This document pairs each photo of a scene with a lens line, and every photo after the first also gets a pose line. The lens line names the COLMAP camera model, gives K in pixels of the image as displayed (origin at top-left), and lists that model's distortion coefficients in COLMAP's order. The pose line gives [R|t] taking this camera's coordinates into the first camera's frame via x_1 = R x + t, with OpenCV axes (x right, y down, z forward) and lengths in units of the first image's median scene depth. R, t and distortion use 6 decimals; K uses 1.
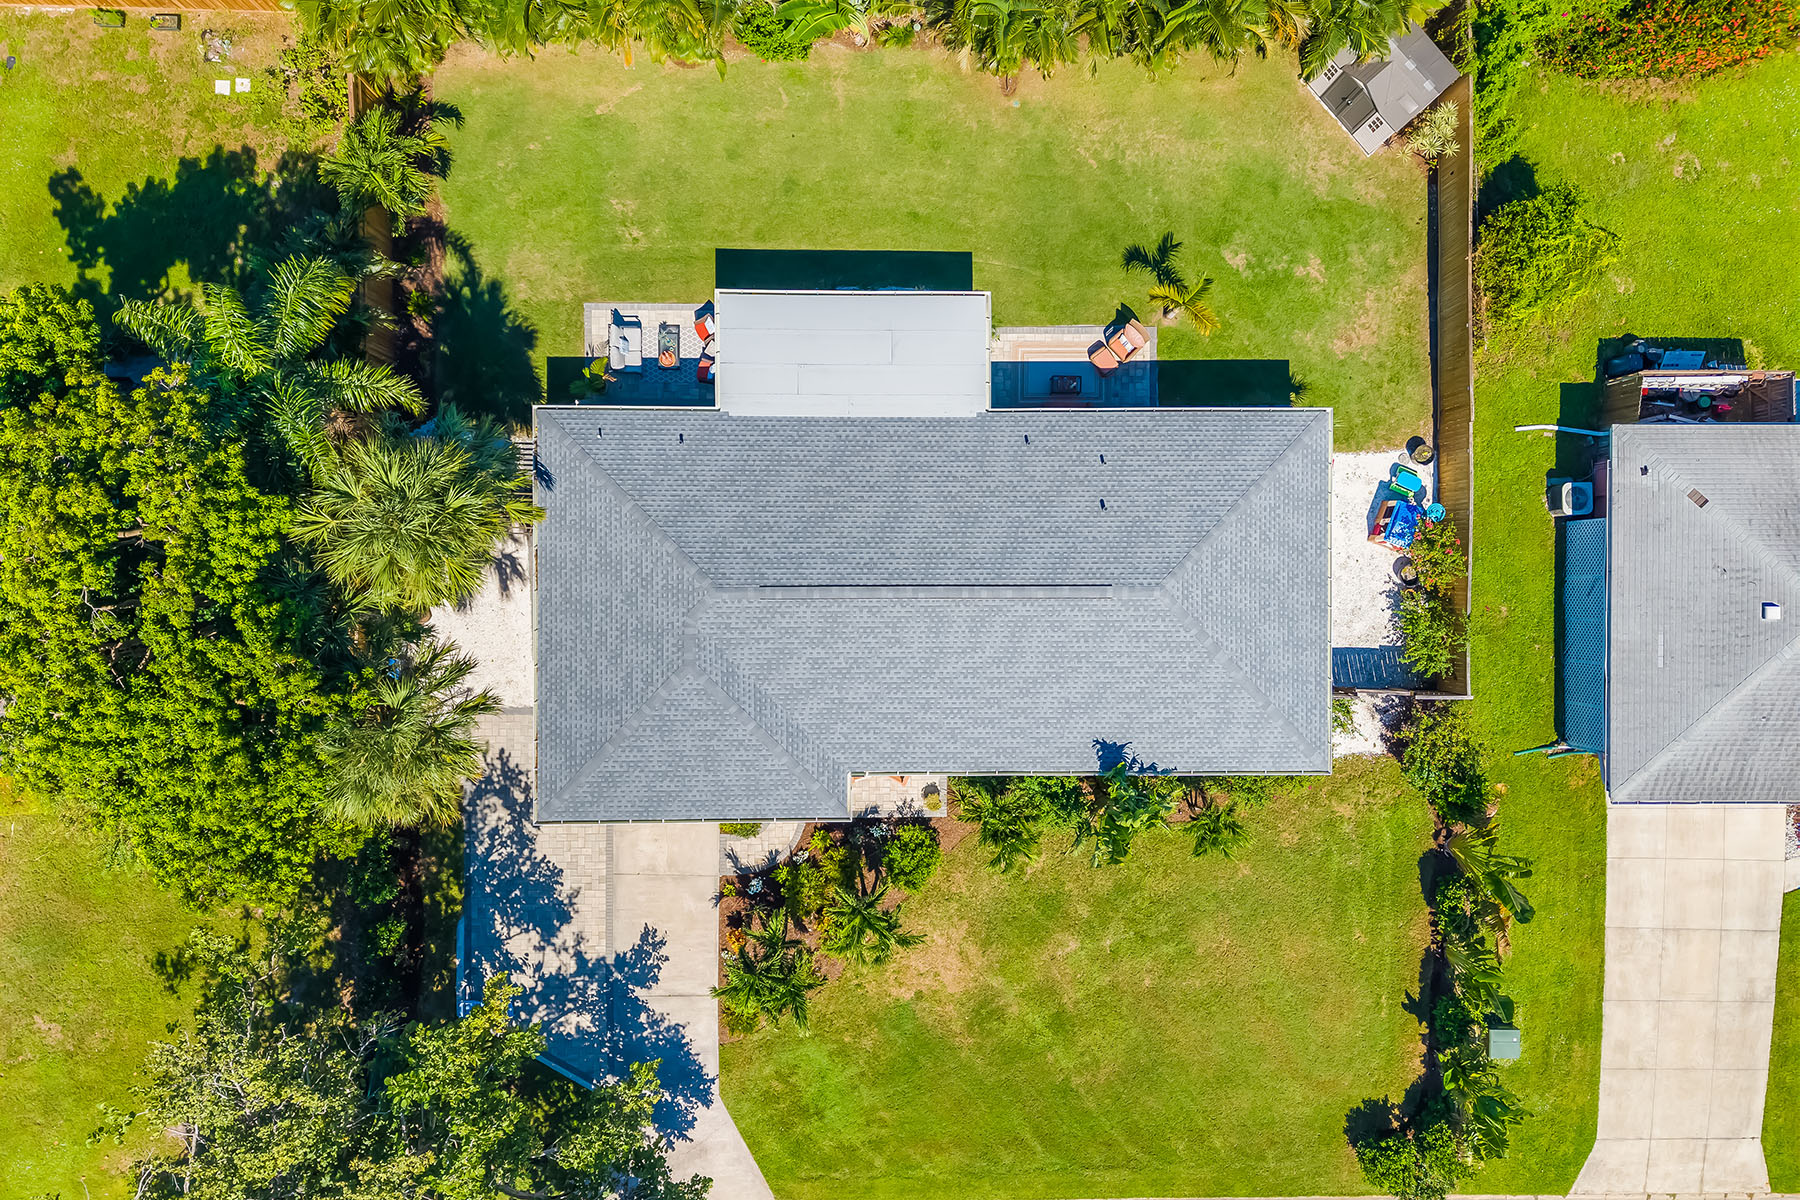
lens RADIAL K [[1243.7, 0, 890.5], [0, 1243.7, 598.5], [0, 0, 1]] dist [0.000202, -0.004449]
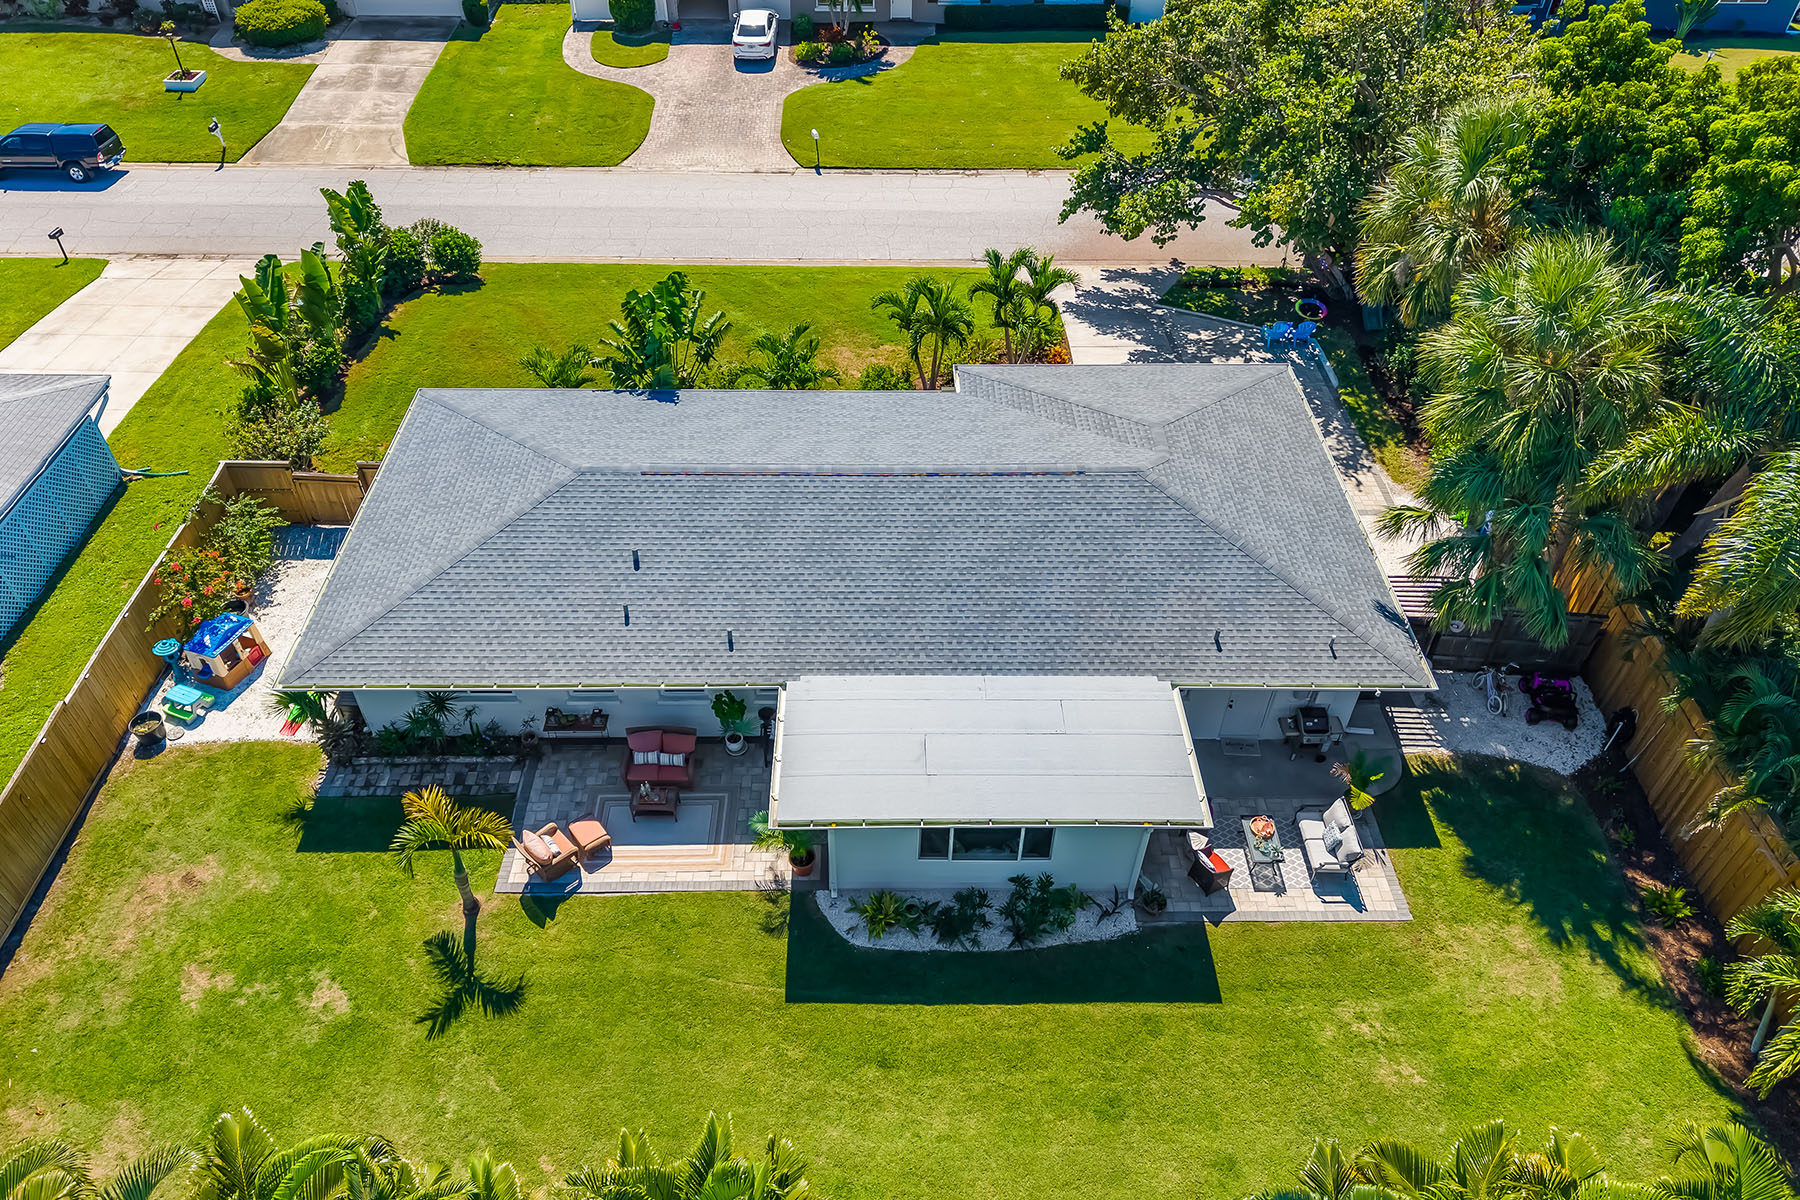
lens RADIAL K [[1243.7, 0, 894.7], [0, 1243.7, 593.1], [0, 0, 1]] dist [0.000202, -0.004449]
pose [[-0.999098, -0.021454, -0.036633, 0.039925], [-0.012565, -0.674808, 0.737887, -0.579703], [-0.040550, 0.737682, 0.673930, 0.462338]]
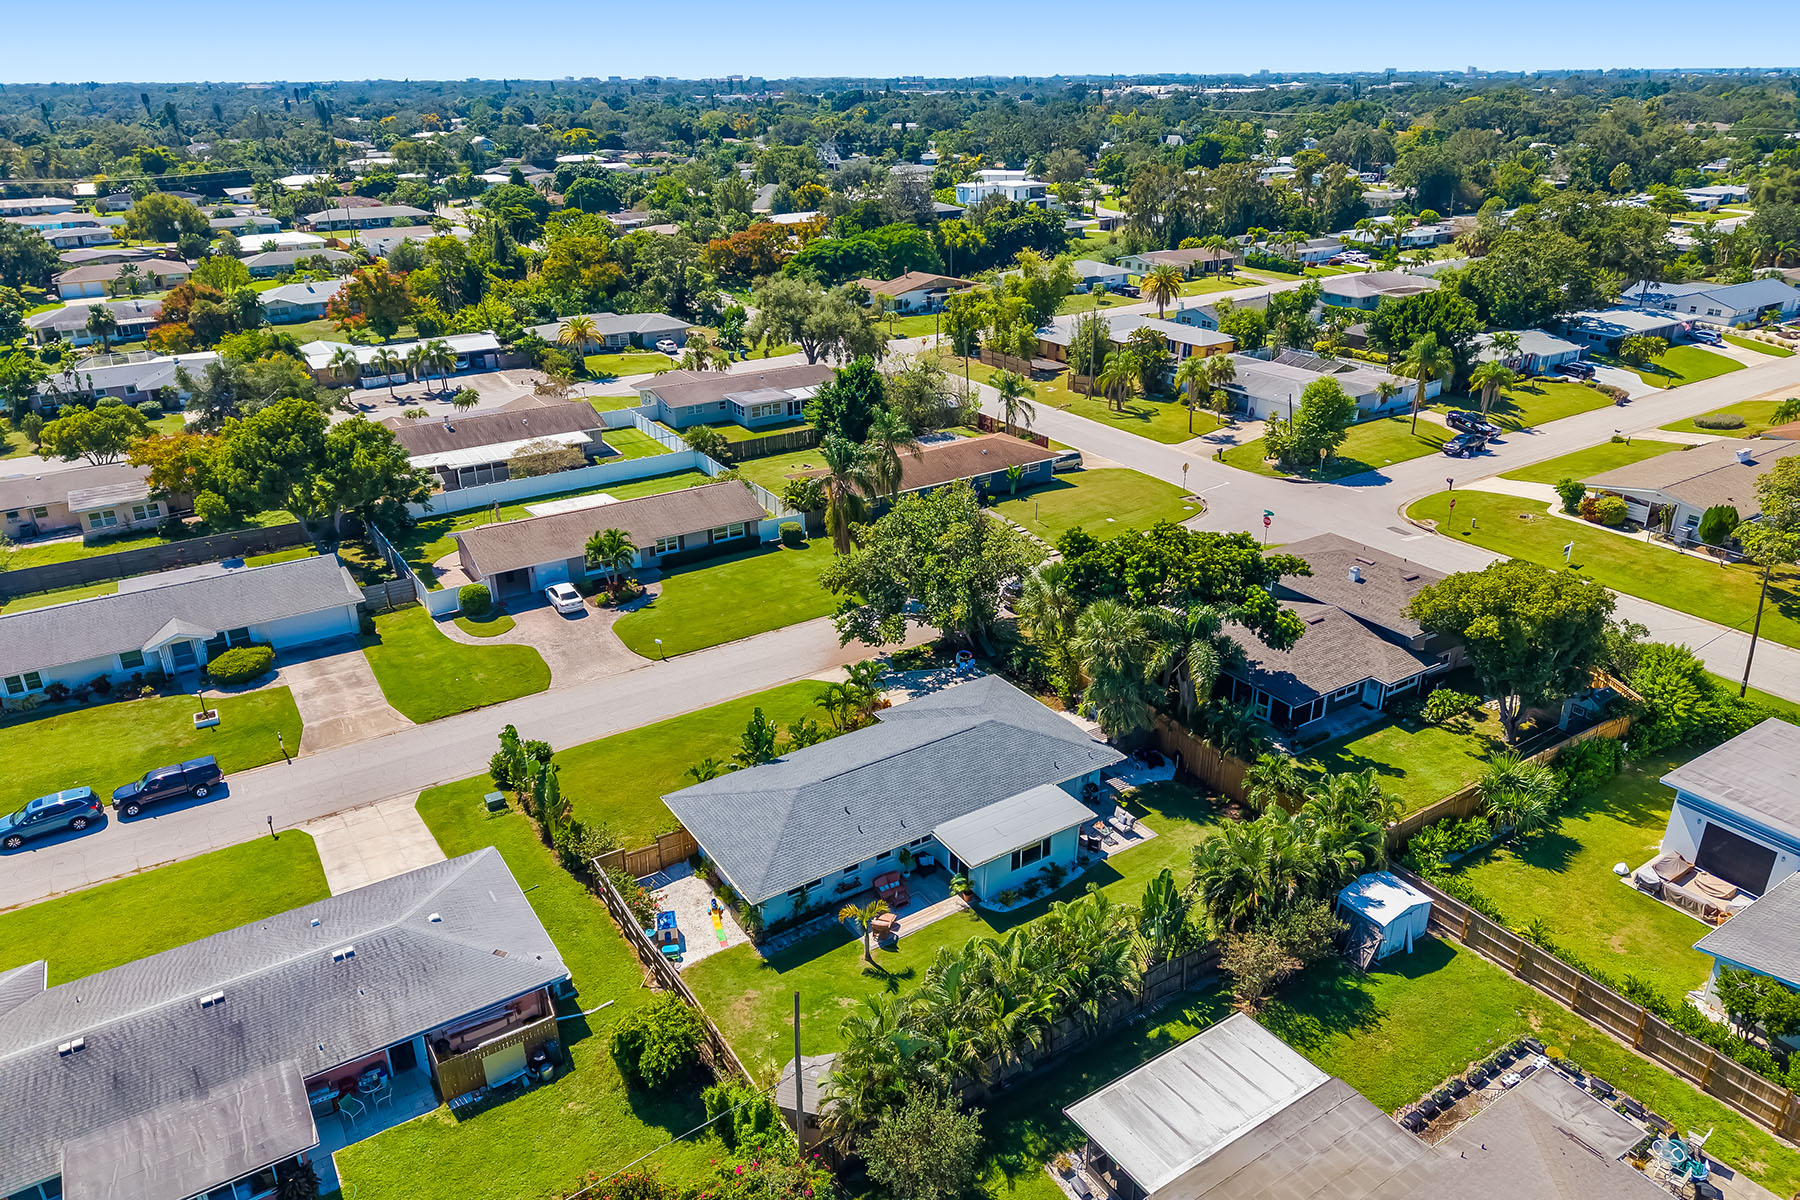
lens RADIAL K [[1243.7, 0, 898.0], [0, 1243.7, 601.9], [0, 0, 1]] dist [0.000202, -0.004449]
pose [[-0.831018, 0.201233, -0.518569, 0.867667], [-0.555952, -0.330769, 0.762568, -1.225584], [-0.018072, 0.922007, 0.386751, 0.047350]]
